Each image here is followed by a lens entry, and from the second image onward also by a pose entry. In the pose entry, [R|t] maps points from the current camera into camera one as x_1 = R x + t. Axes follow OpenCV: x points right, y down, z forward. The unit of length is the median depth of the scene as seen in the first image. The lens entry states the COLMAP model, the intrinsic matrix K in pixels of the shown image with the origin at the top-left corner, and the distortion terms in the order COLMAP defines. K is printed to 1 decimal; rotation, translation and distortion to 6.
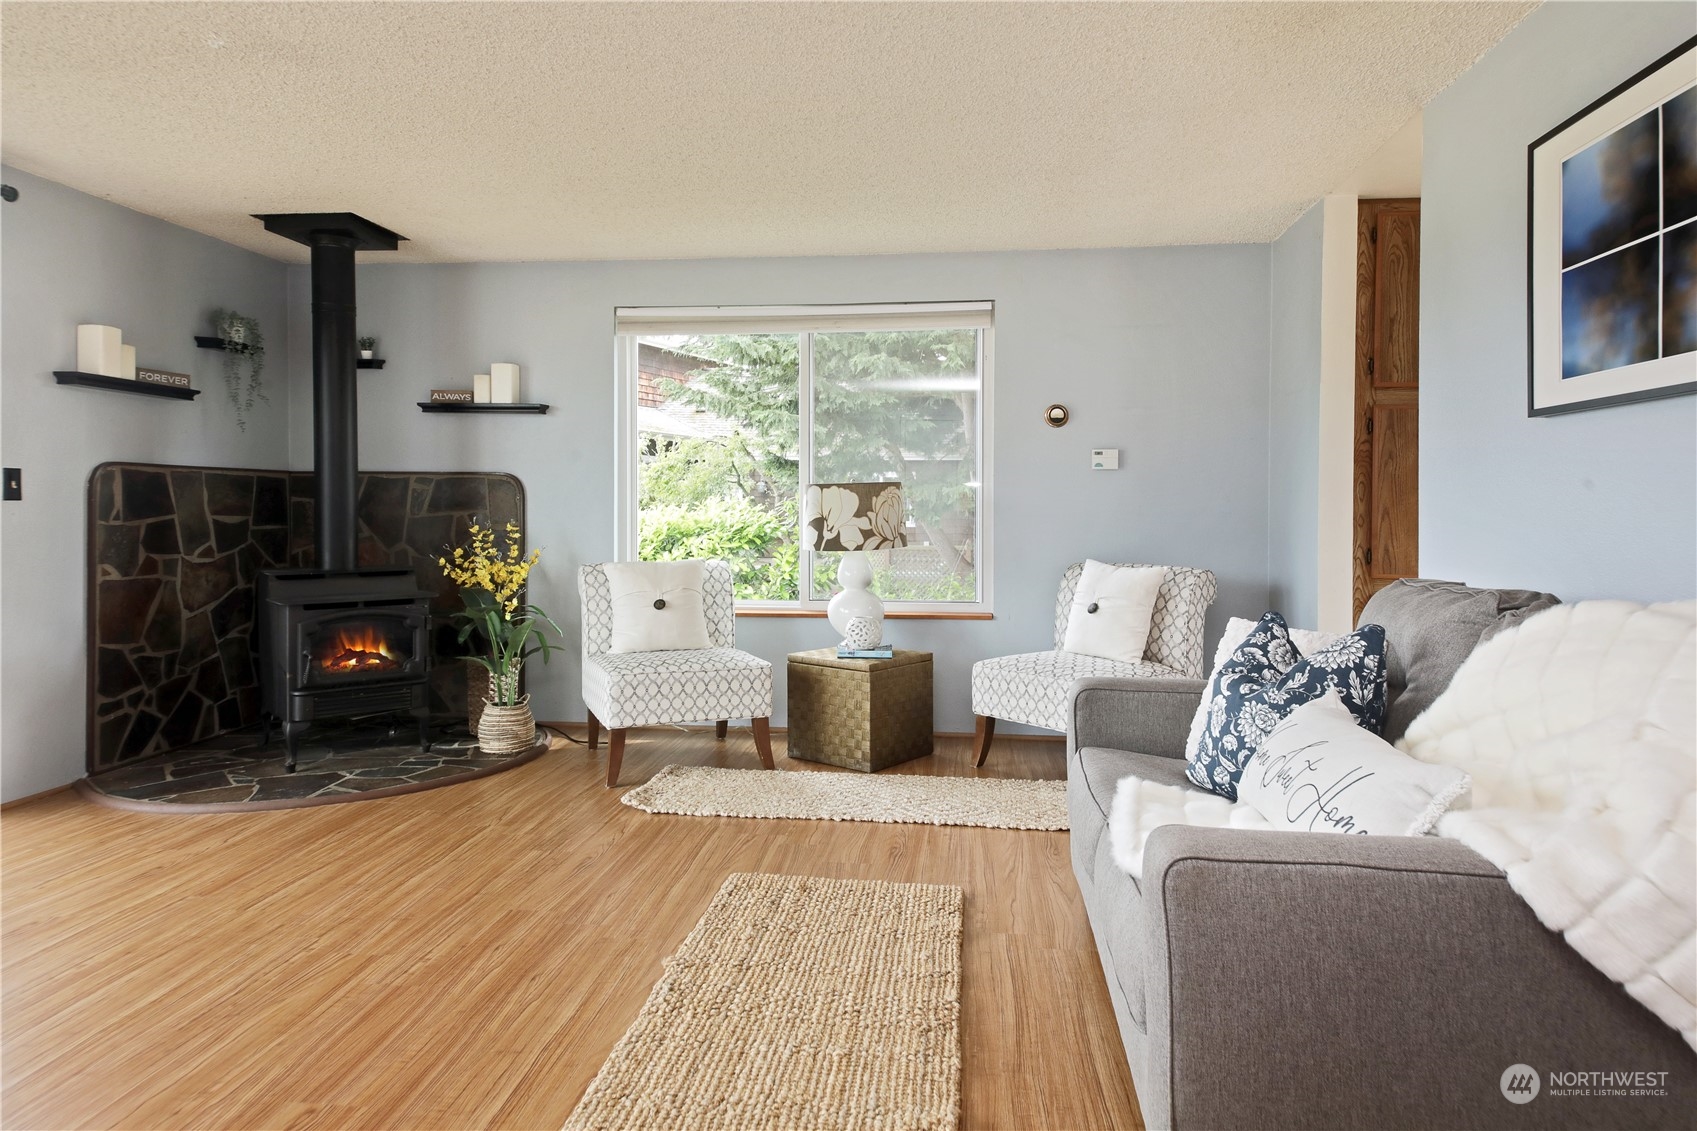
lens RADIAL K [[1031.4, 0, 853.4], [0, 1031.4, 525.6], [0, 0, 1]] dist [0.067920, -0.043143]
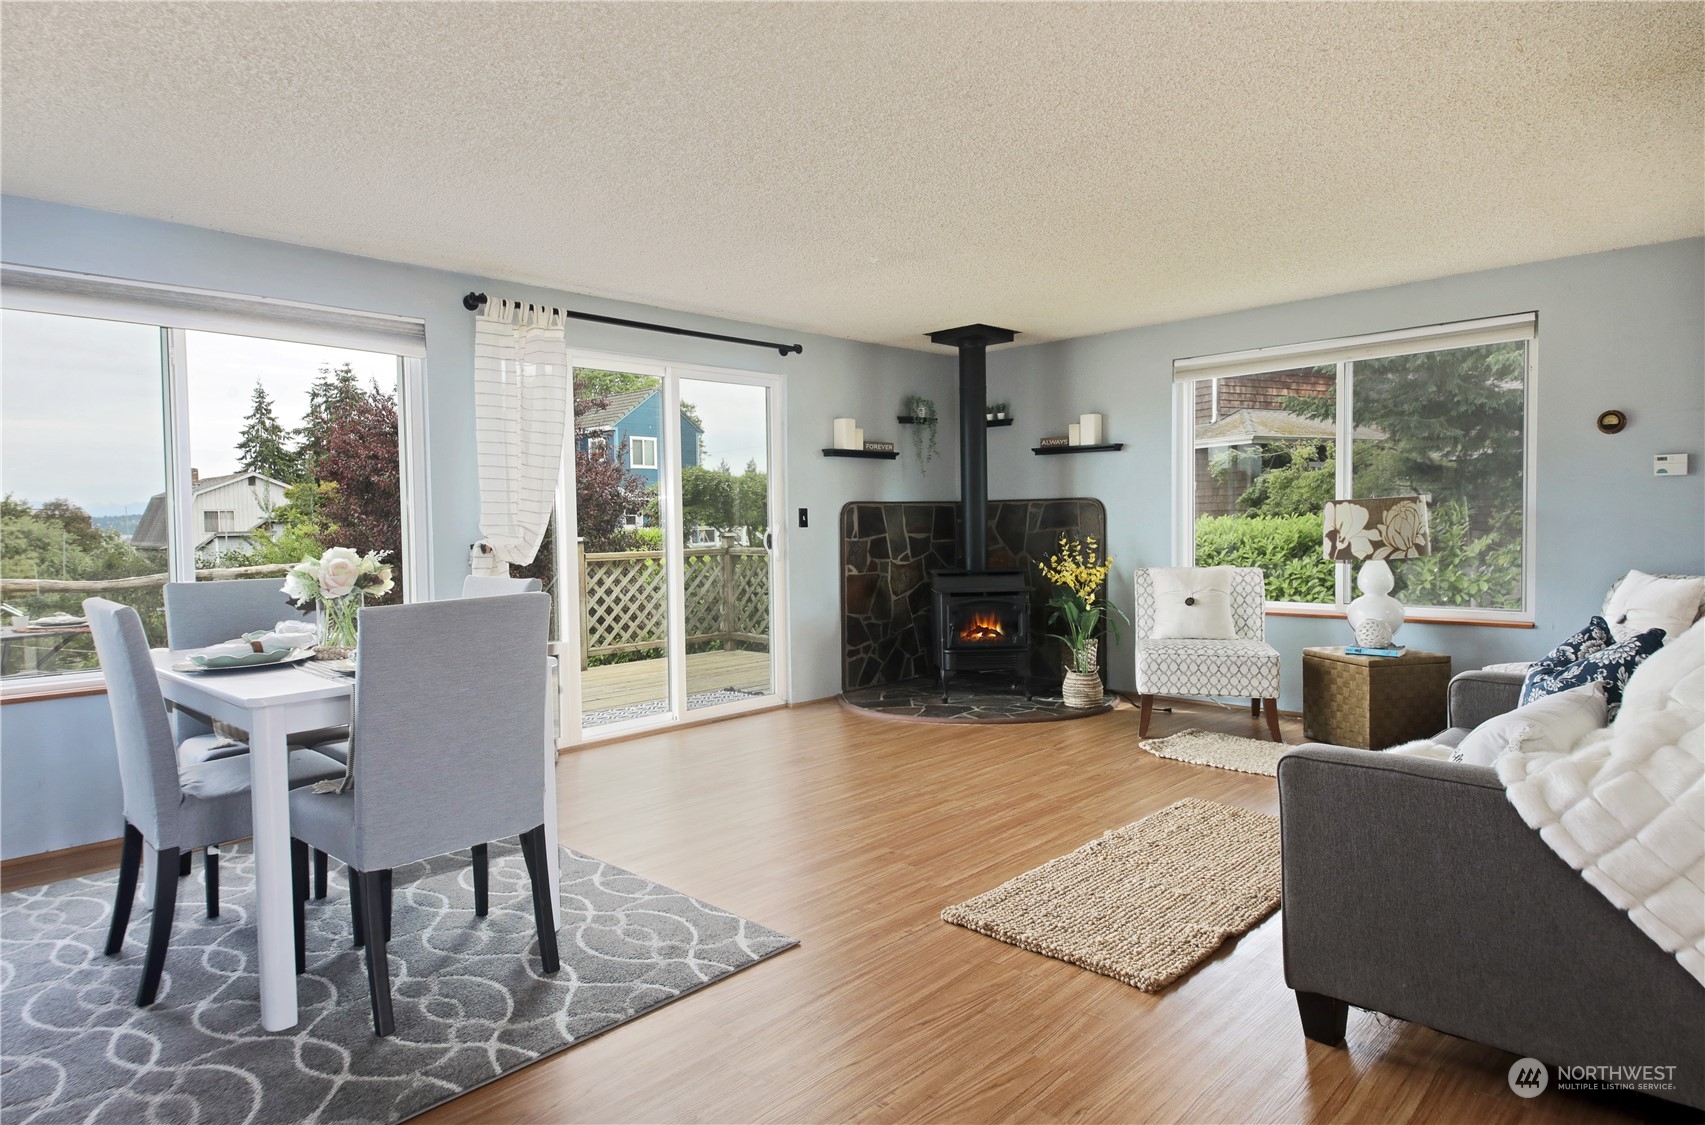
lens RADIAL K [[989.5, 0, 852.5], [0, 989.5, 562.5], [0, 0, 1]] dist [0.000889, -0.000338]
pose [[0.784727, 0.008242, -0.619786, 0.230014], [0.010925, 0.999572, 0.027126, -0.007776], [0.619745, -0.028058, 0.784302, -0.185752]]
